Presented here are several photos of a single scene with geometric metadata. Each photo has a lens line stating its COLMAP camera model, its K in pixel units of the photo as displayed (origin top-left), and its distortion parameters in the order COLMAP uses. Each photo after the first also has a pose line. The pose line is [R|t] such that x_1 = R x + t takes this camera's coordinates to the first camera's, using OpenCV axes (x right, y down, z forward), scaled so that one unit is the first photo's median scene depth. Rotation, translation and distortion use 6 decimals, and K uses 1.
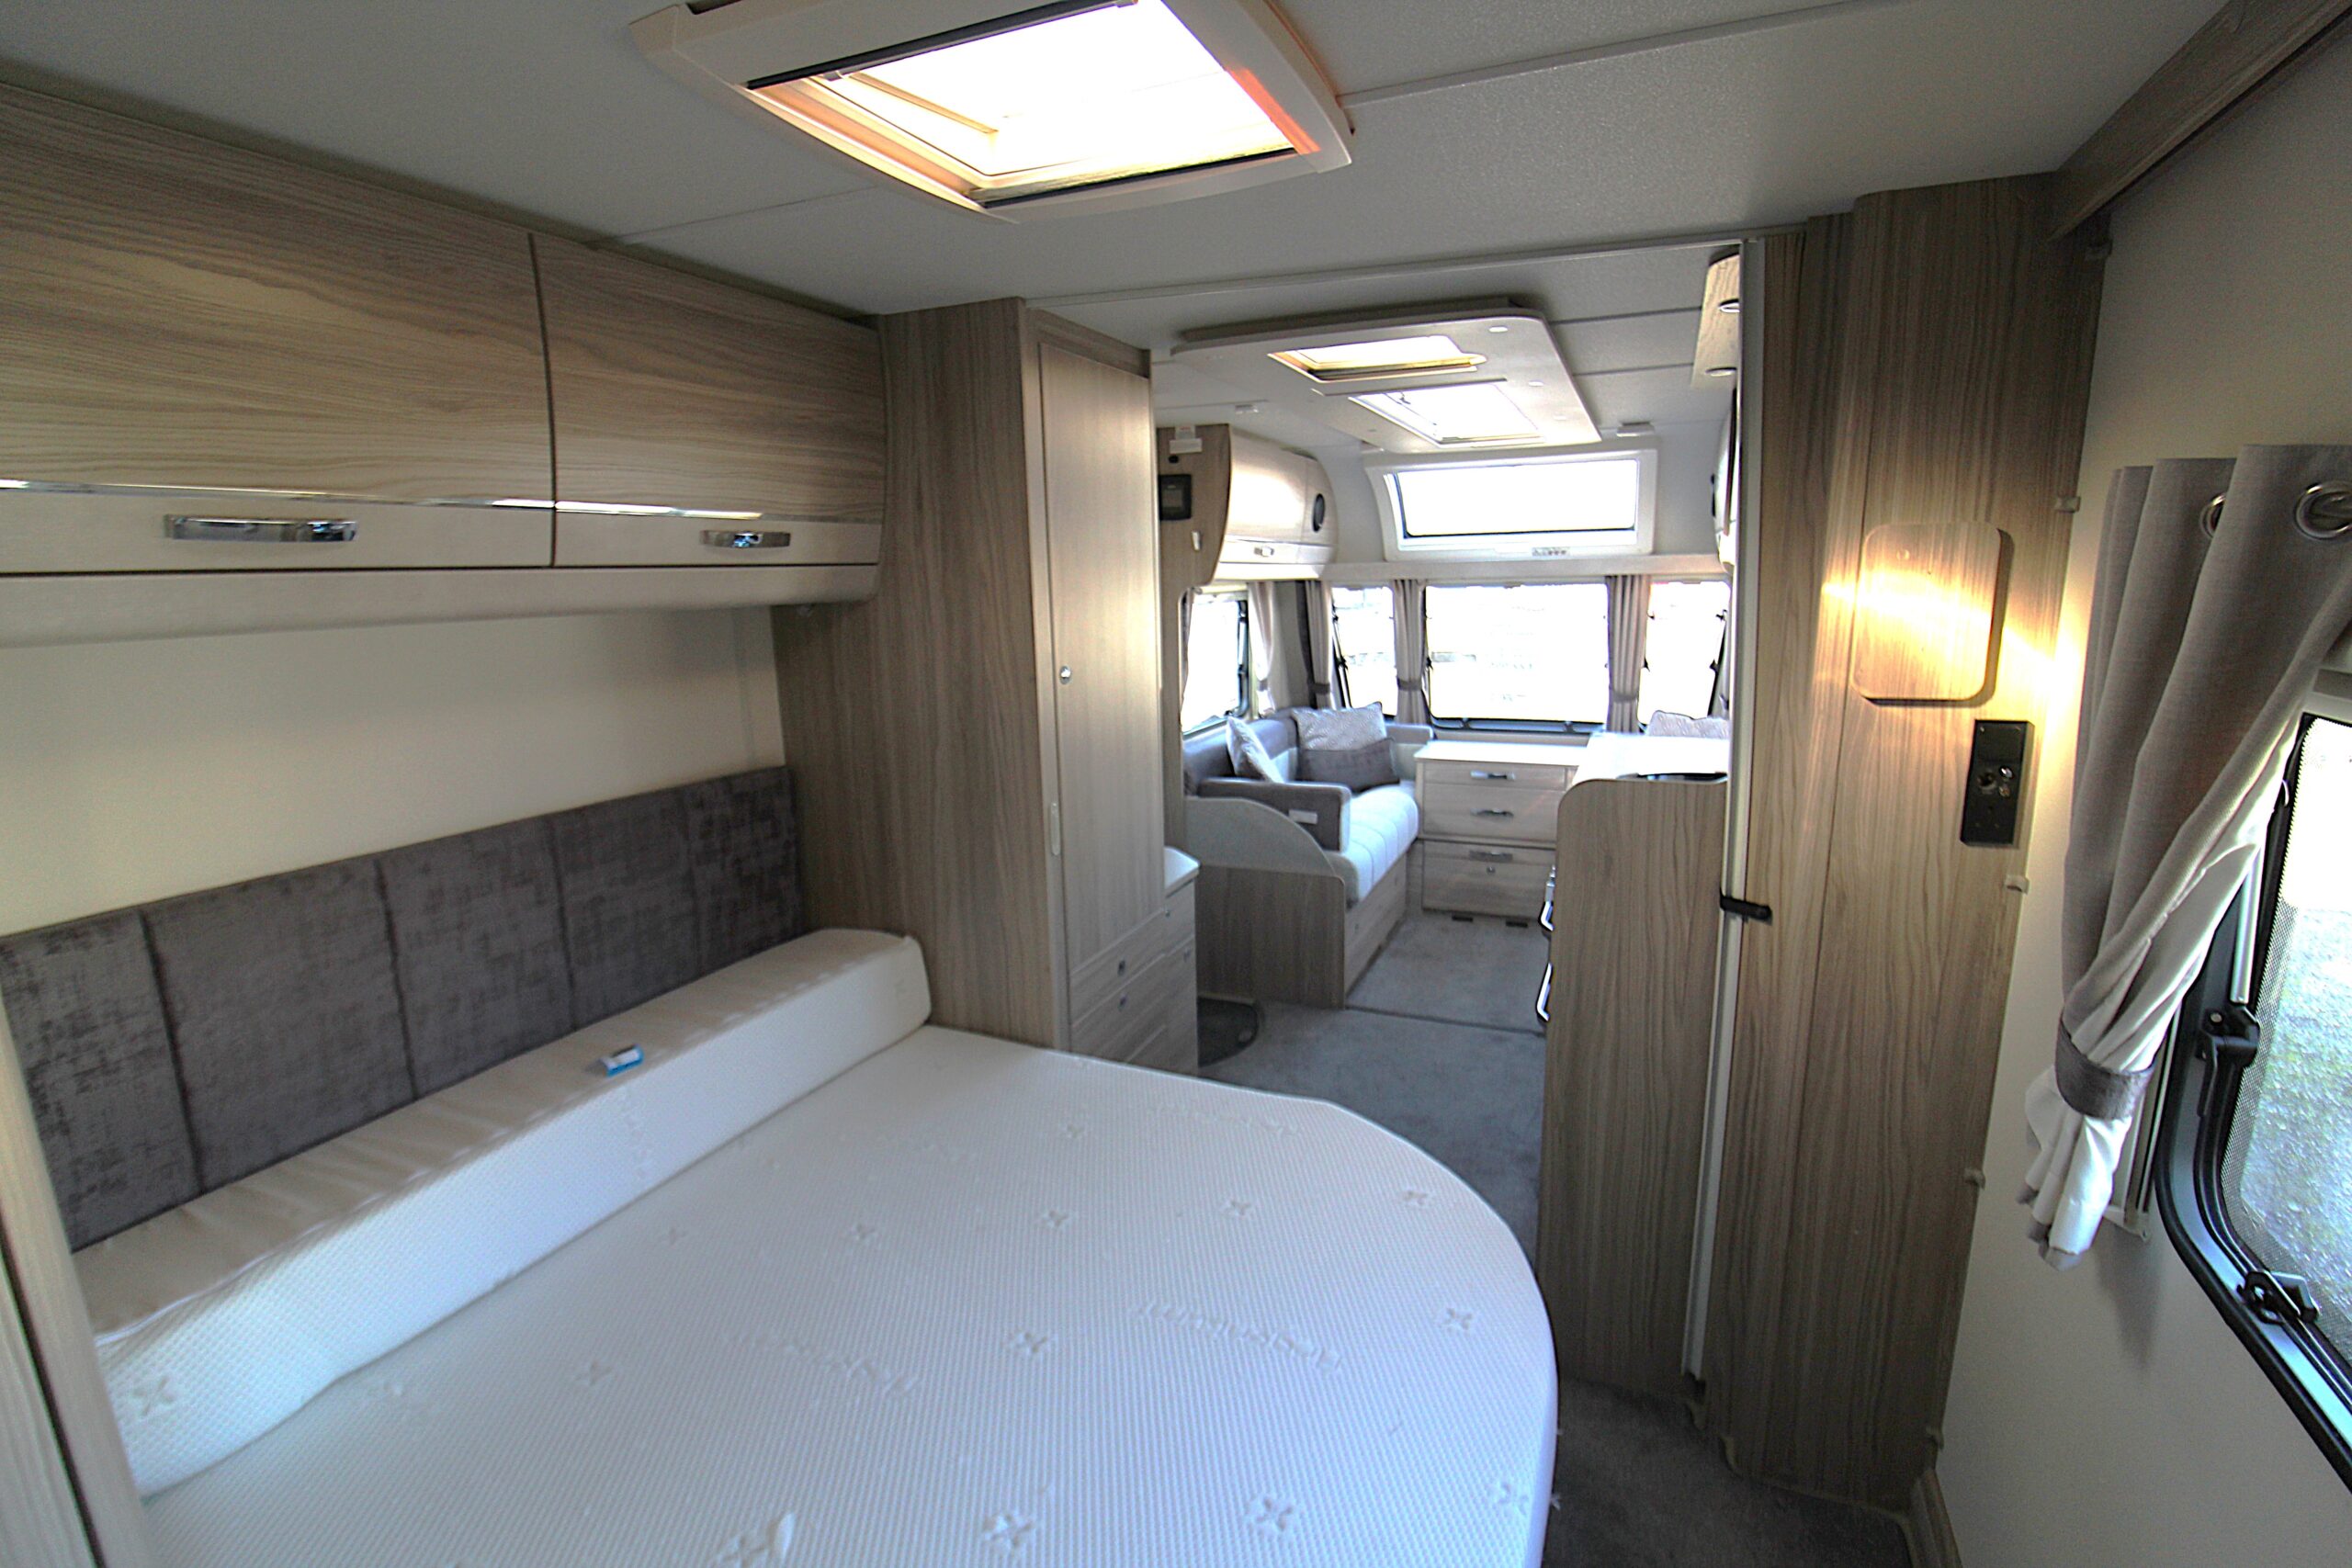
lens RADIAL K [[1112.7, 0, 1173.0], [0, 1112.7, 794.9], [0, 0, 1]] dist [0.003362, -0.013891]
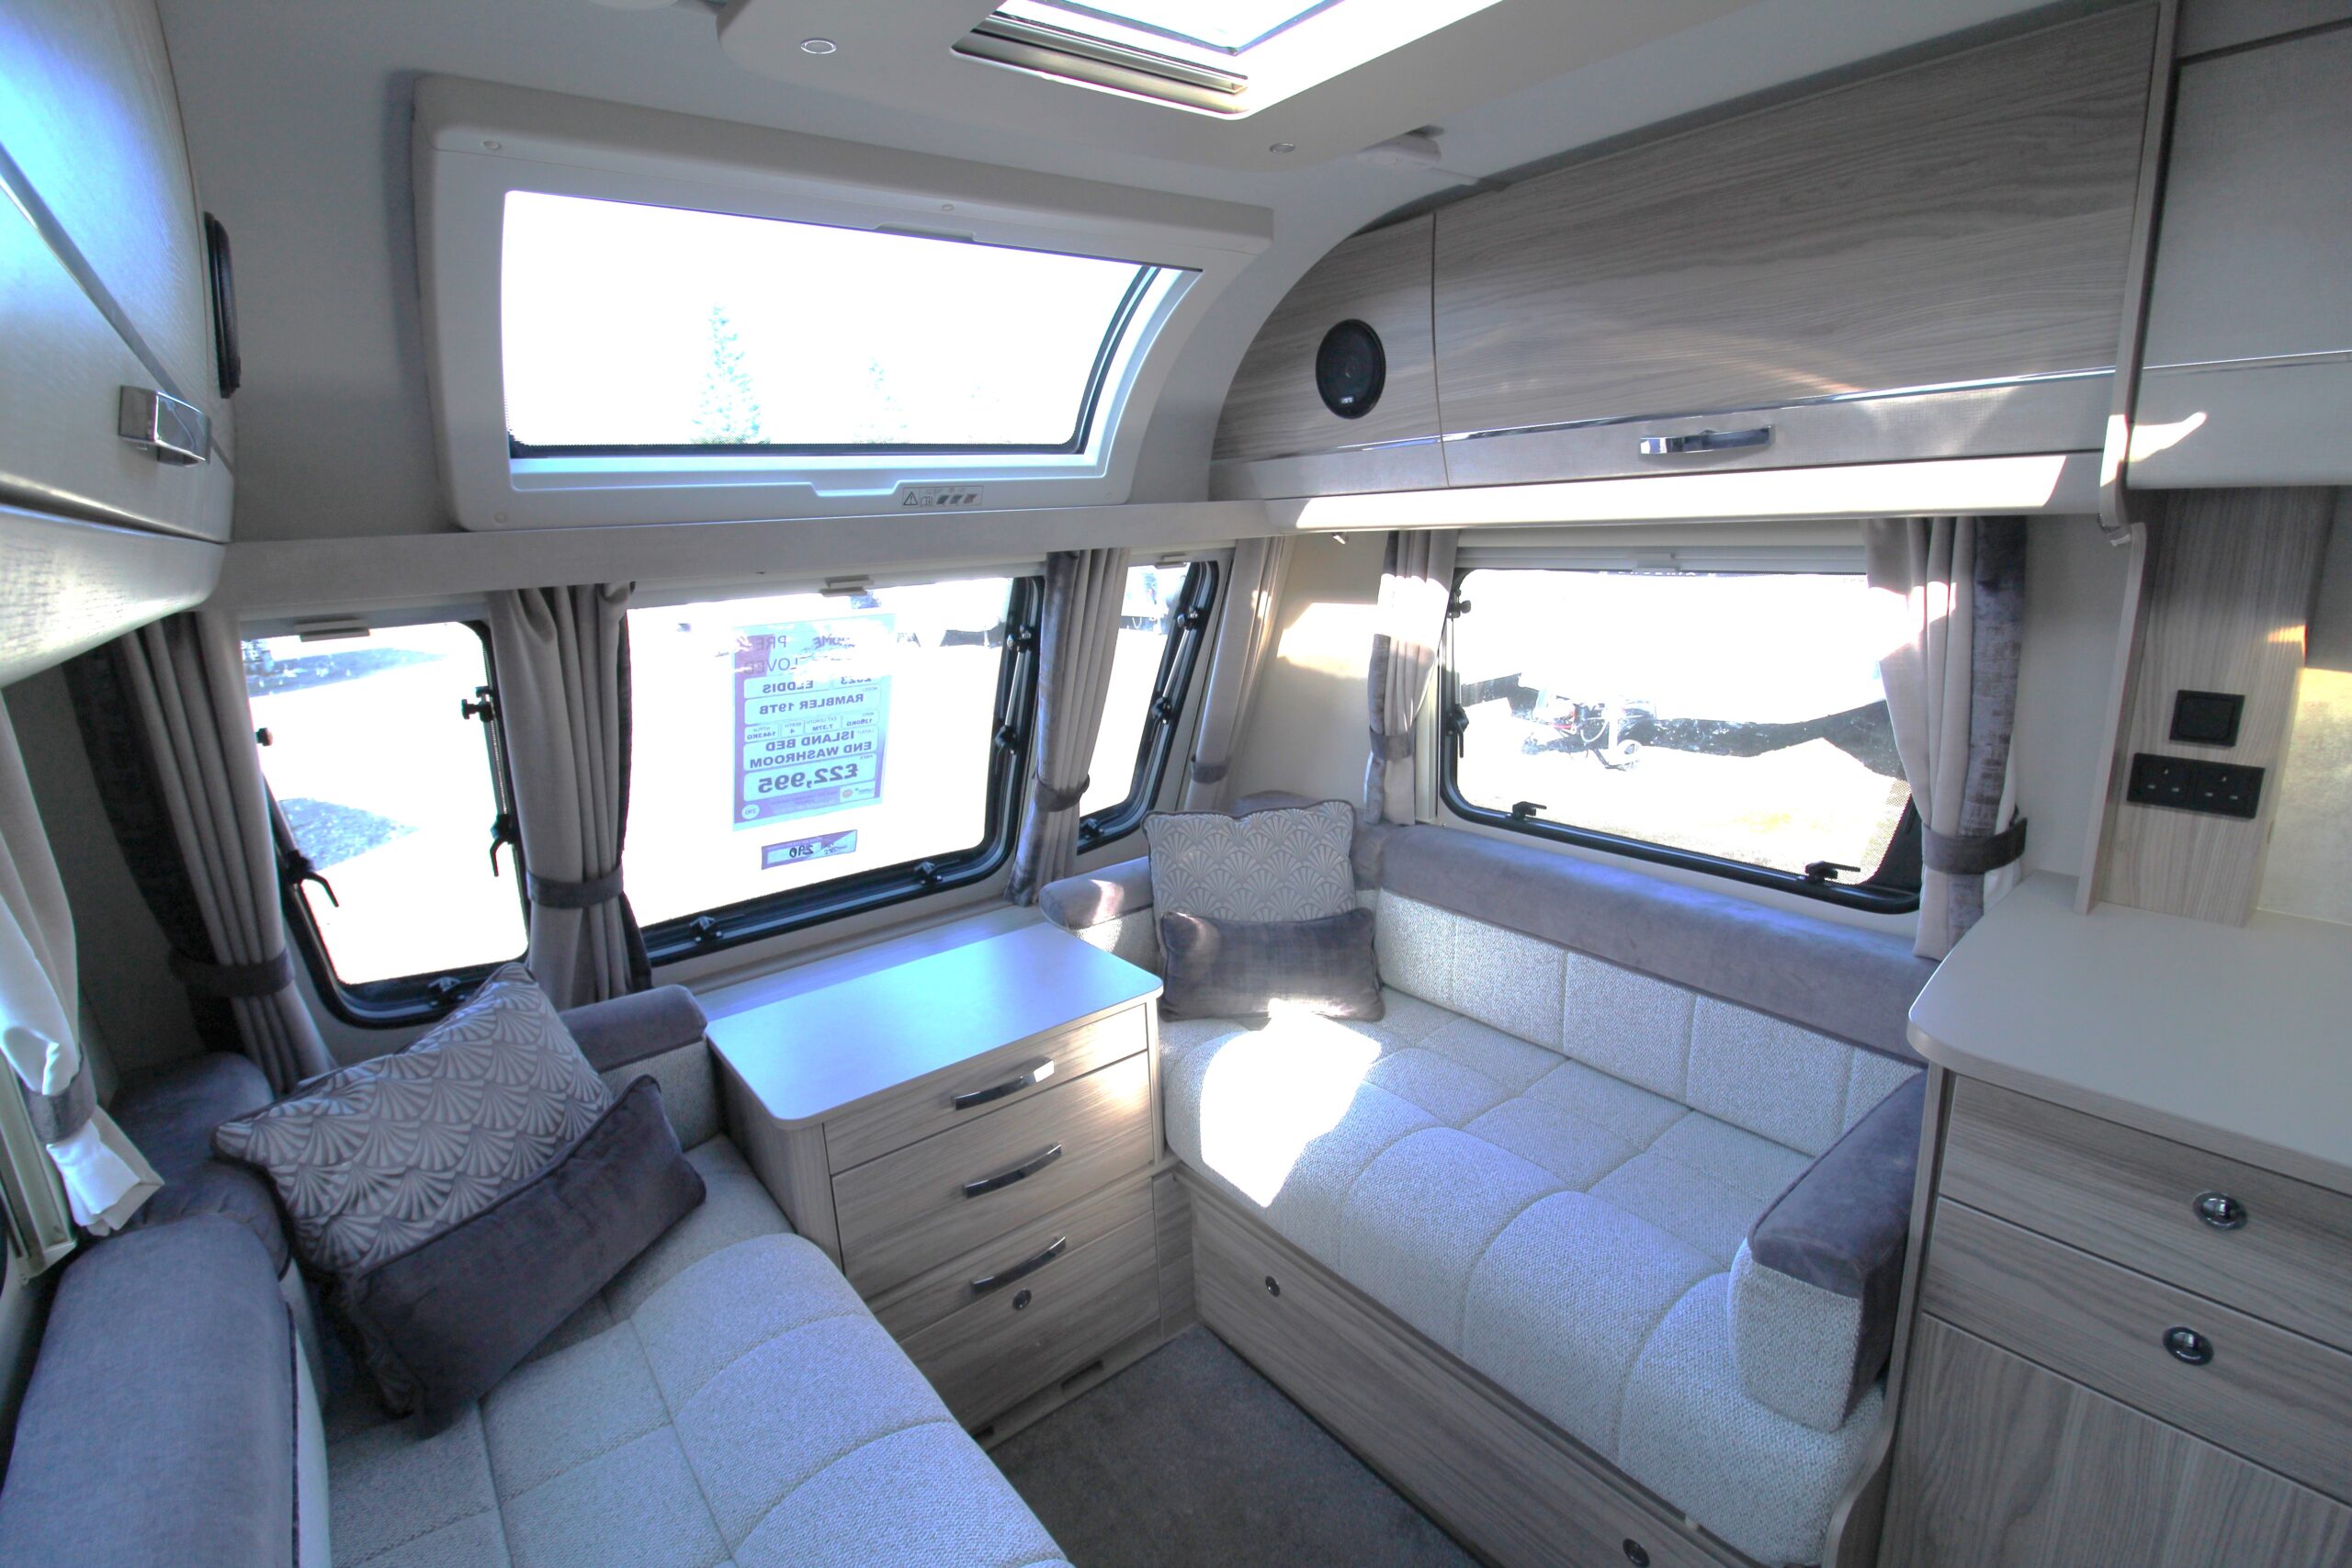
lens RADIAL K [[1091.8, 0, 1181.0], [0, 1091.8, 788.7], [0, 0, 1]] dist [0.002577, -0.014417]
pose [[0.466600, -0.215195, 0.857890, 0.015740], [0.208975, 0.969311, 0.129484, -0.141552], [-0.859426, 0.118860, 0.497251, 0.701364]]
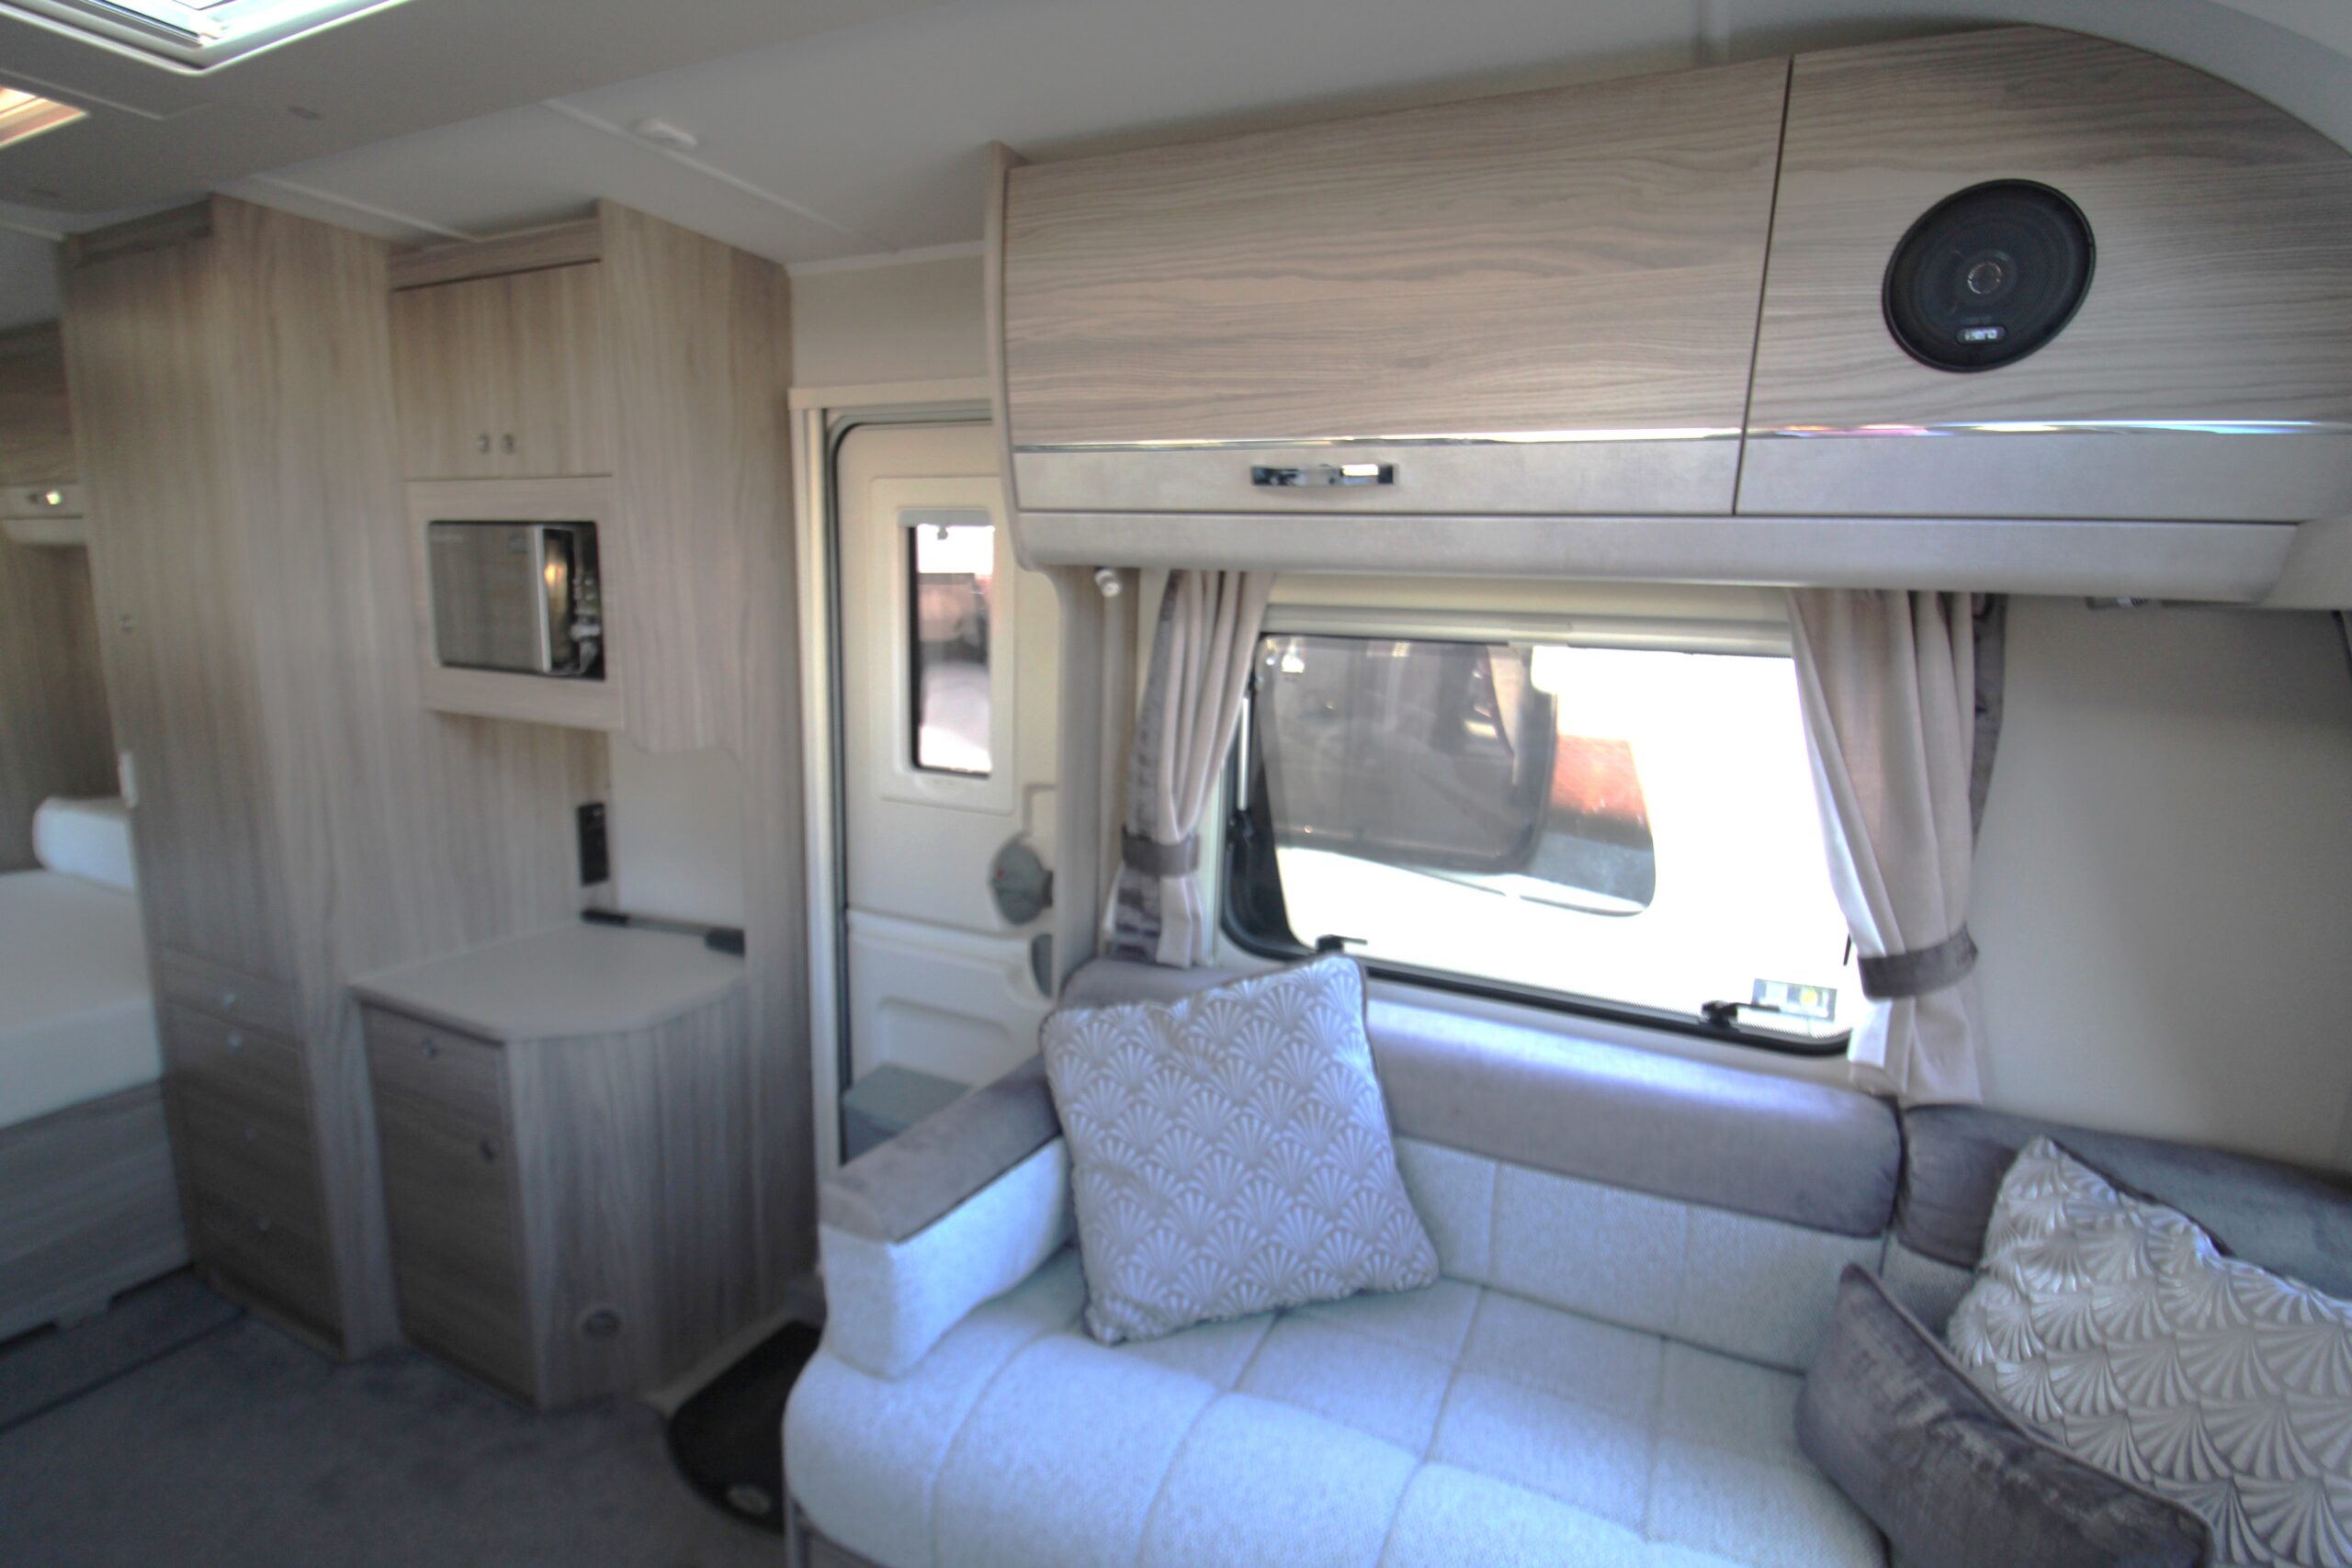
lens RADIAL K [[1164.5, 0, 1103.7], [0, 1164.5, 802.5], [0, 0, 1]] dist [0.000501, -0.000055]
pose [[-0.073793, 0.217331, -0.973305, 0.347437], [-0.225966, 0.946939, 0.228576, -0.159543], [0.971336, 0.236801, -0.020768, 0.805468]]
